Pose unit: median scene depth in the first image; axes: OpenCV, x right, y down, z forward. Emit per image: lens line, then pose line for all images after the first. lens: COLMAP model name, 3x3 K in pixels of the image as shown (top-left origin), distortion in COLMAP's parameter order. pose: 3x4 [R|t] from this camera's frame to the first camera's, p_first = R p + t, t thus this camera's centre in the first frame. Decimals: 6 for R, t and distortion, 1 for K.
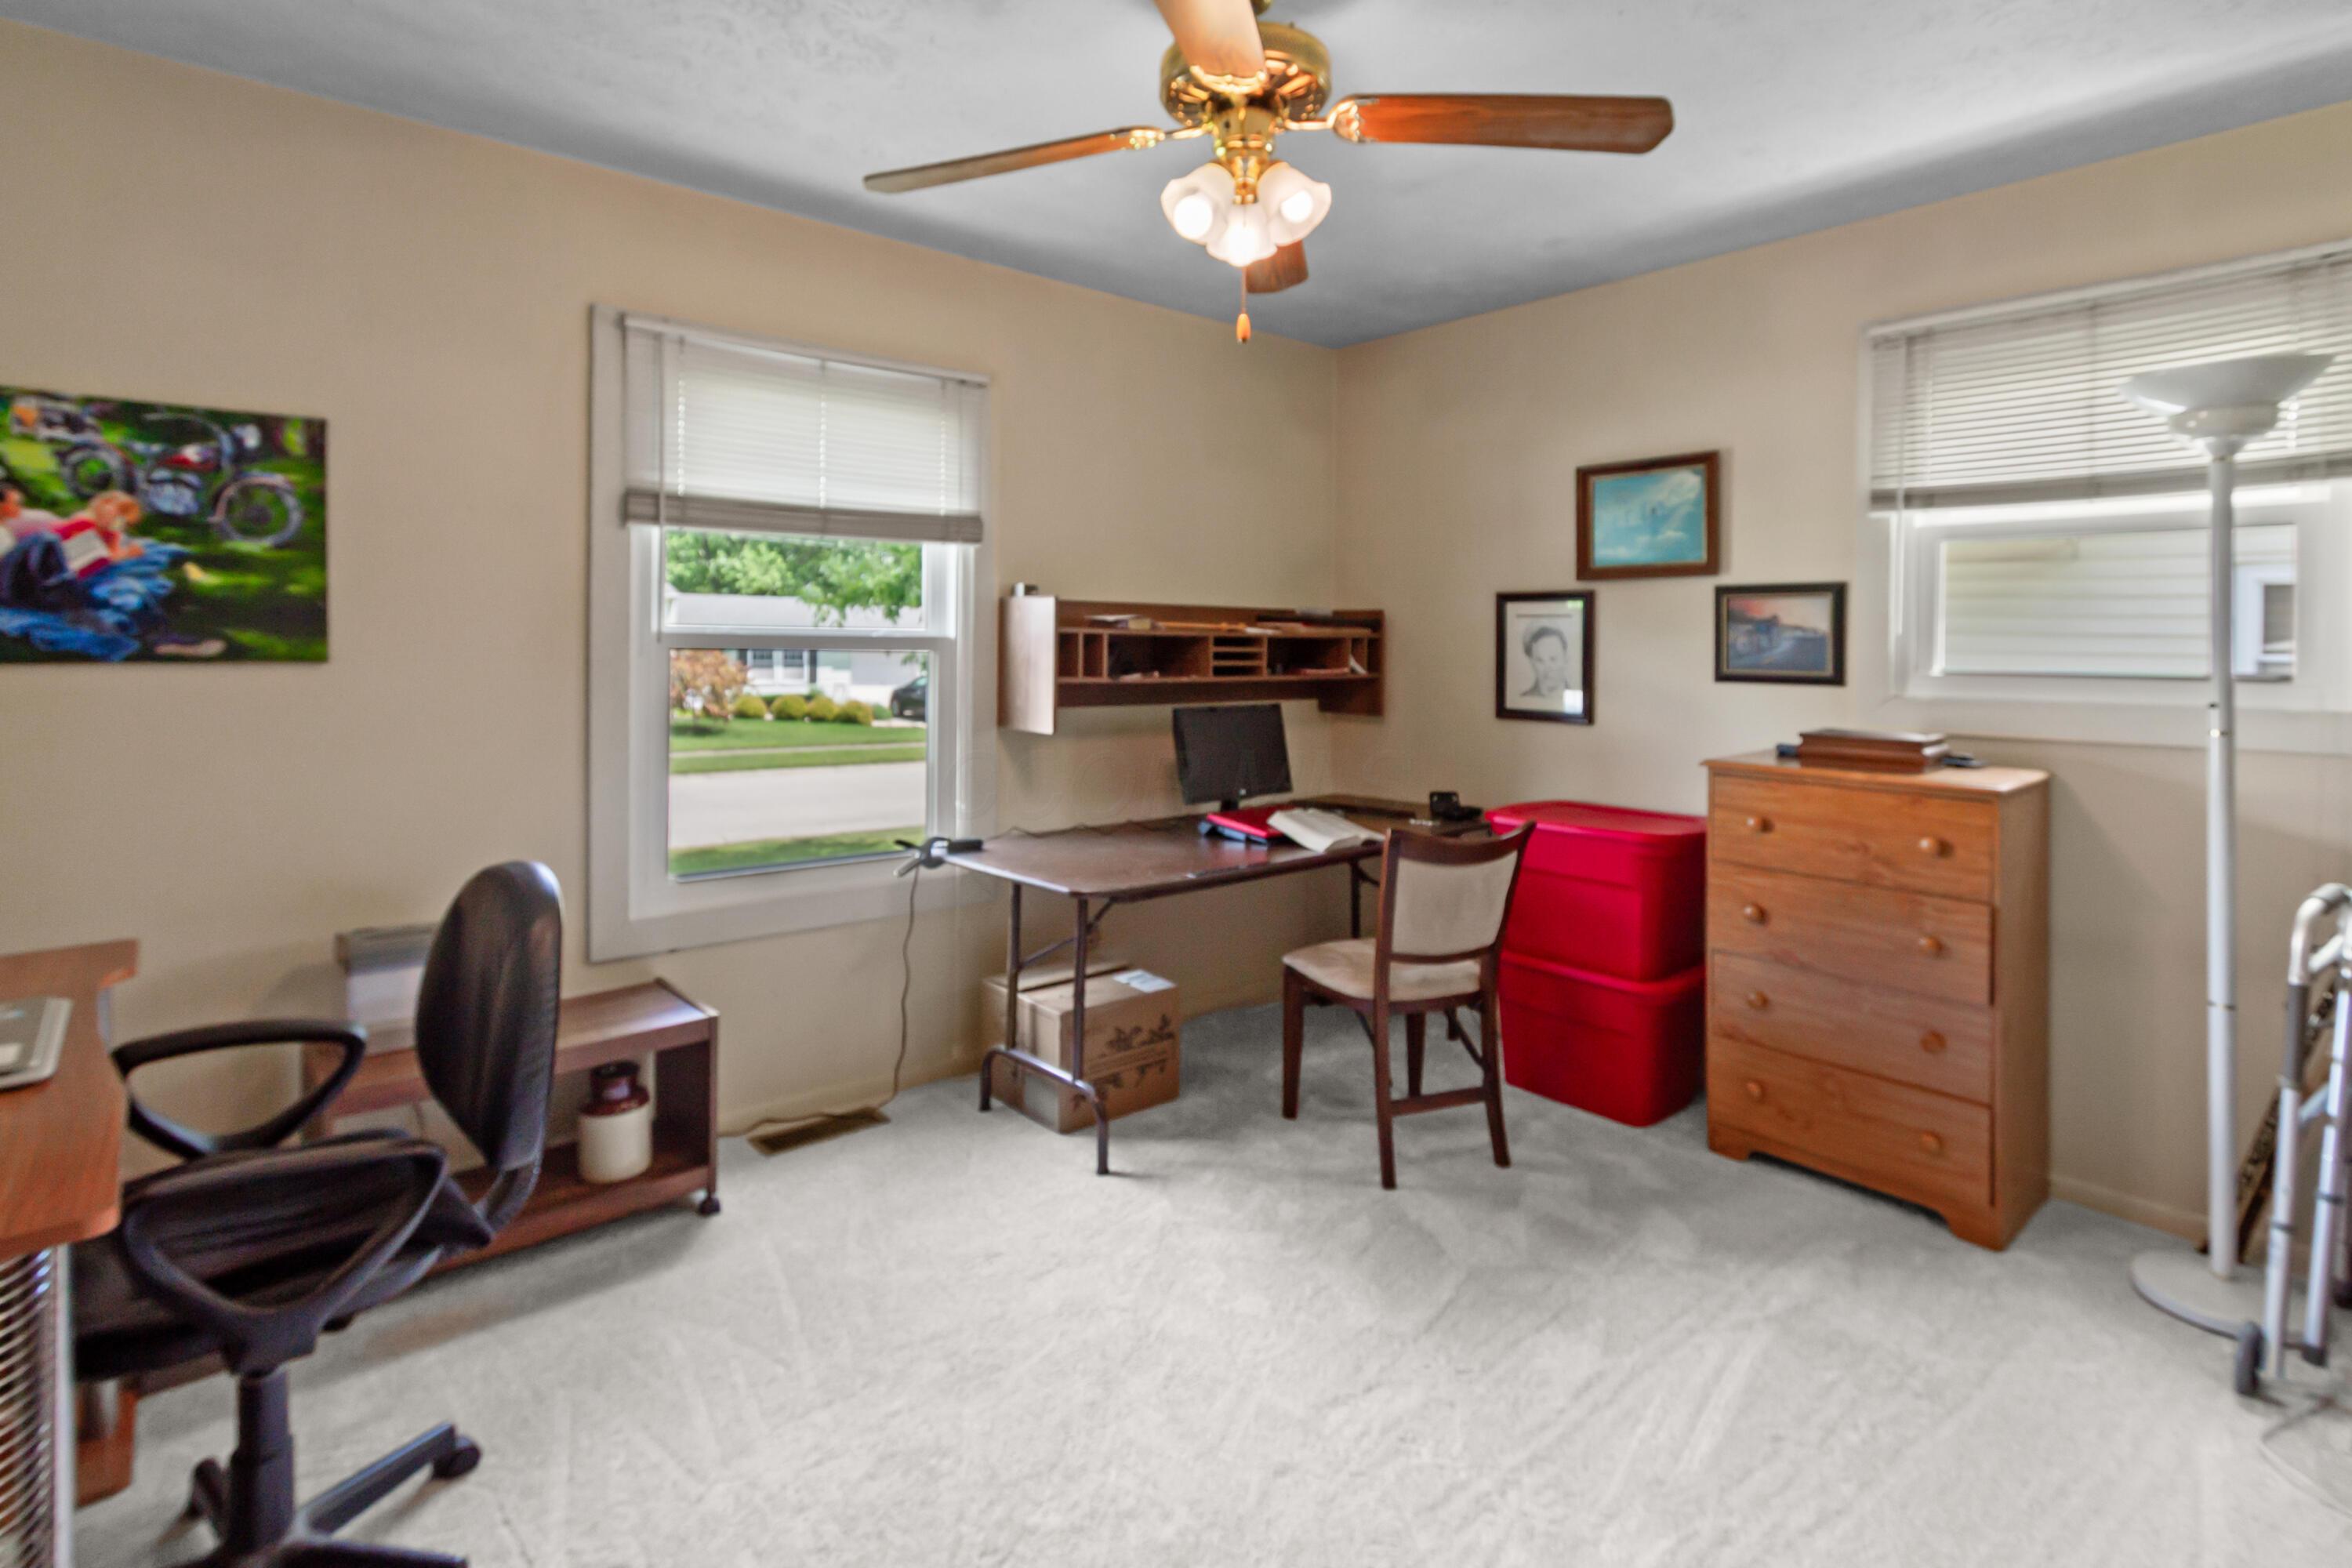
lens RADIAL K [[1136.9, 0, 1176.5], [0, 1136.9, 638.5], [0, 0, 1]] dist [0.001187, 0.000335]
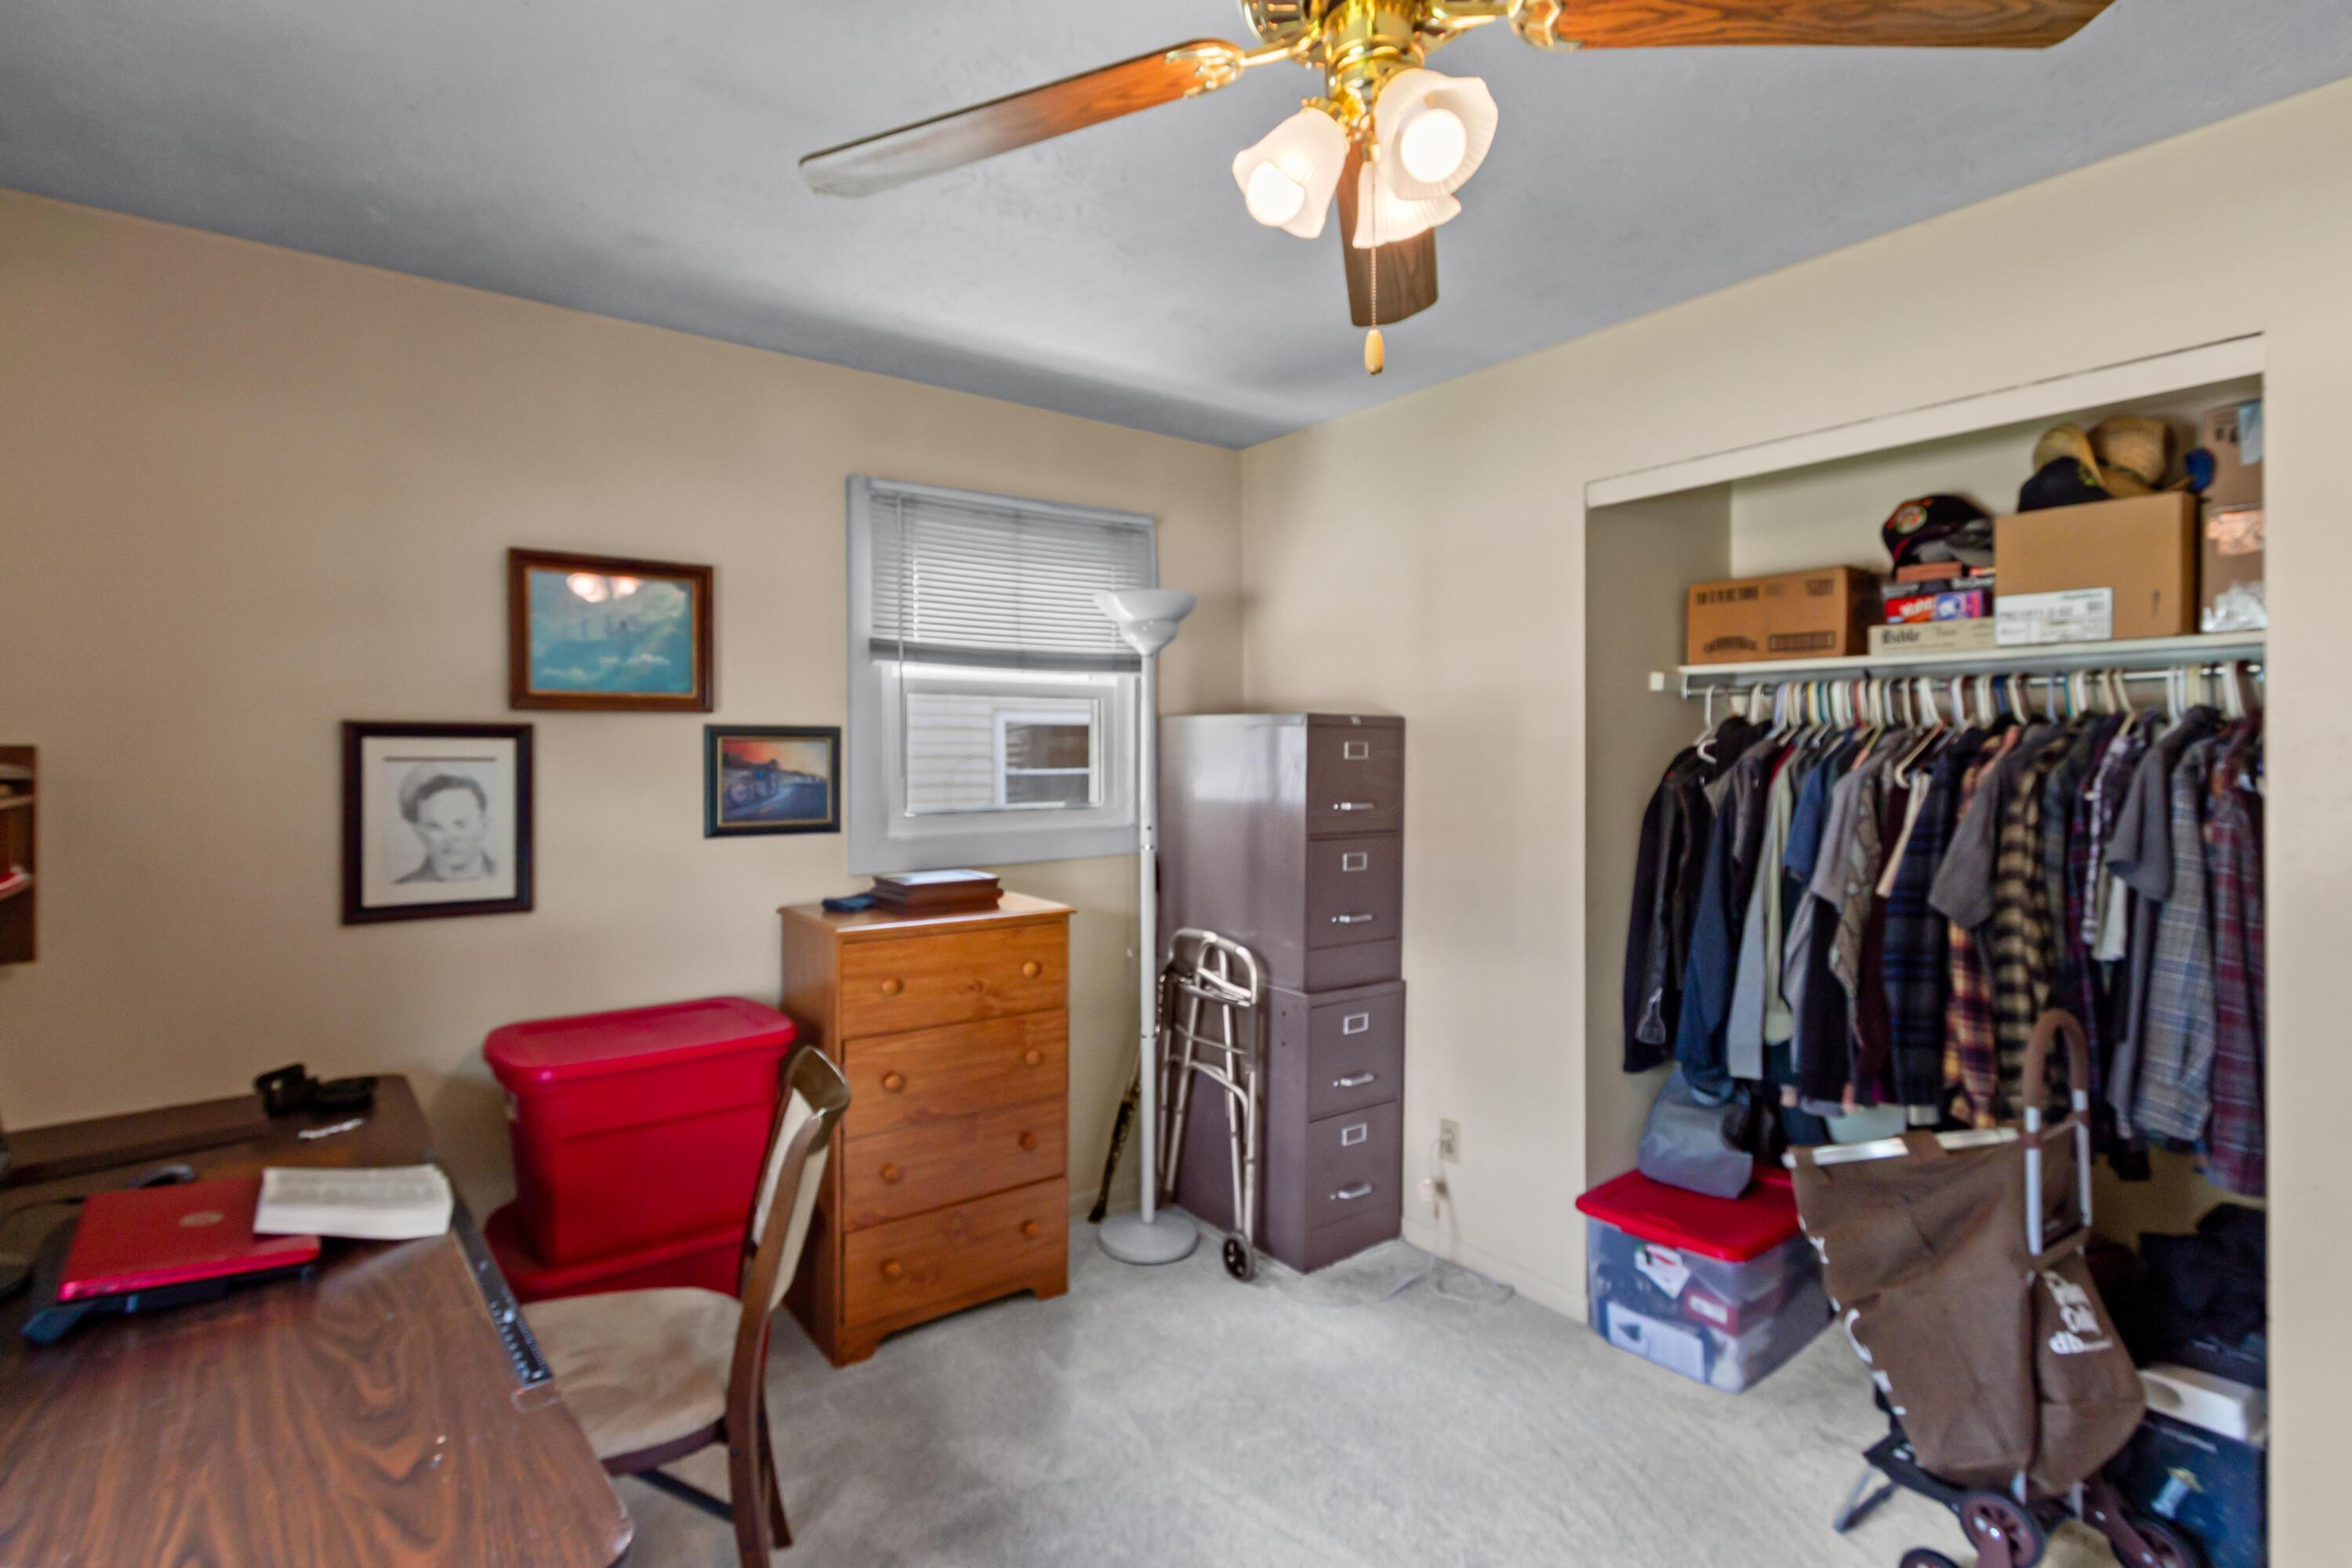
lens RADIAL K [[1095.9, 0, 1166.4], [0, 1095.9, 762.5], [0, 0, 1]] dist [0.002711, 0.001079]
pose [[0.091410, -0.015337, 0.995695, -0.320342], [0.001937, 0.999882, 0.015224, -0.031145], [-0.995811, 0.000537, 0.091429, 0.601040]]
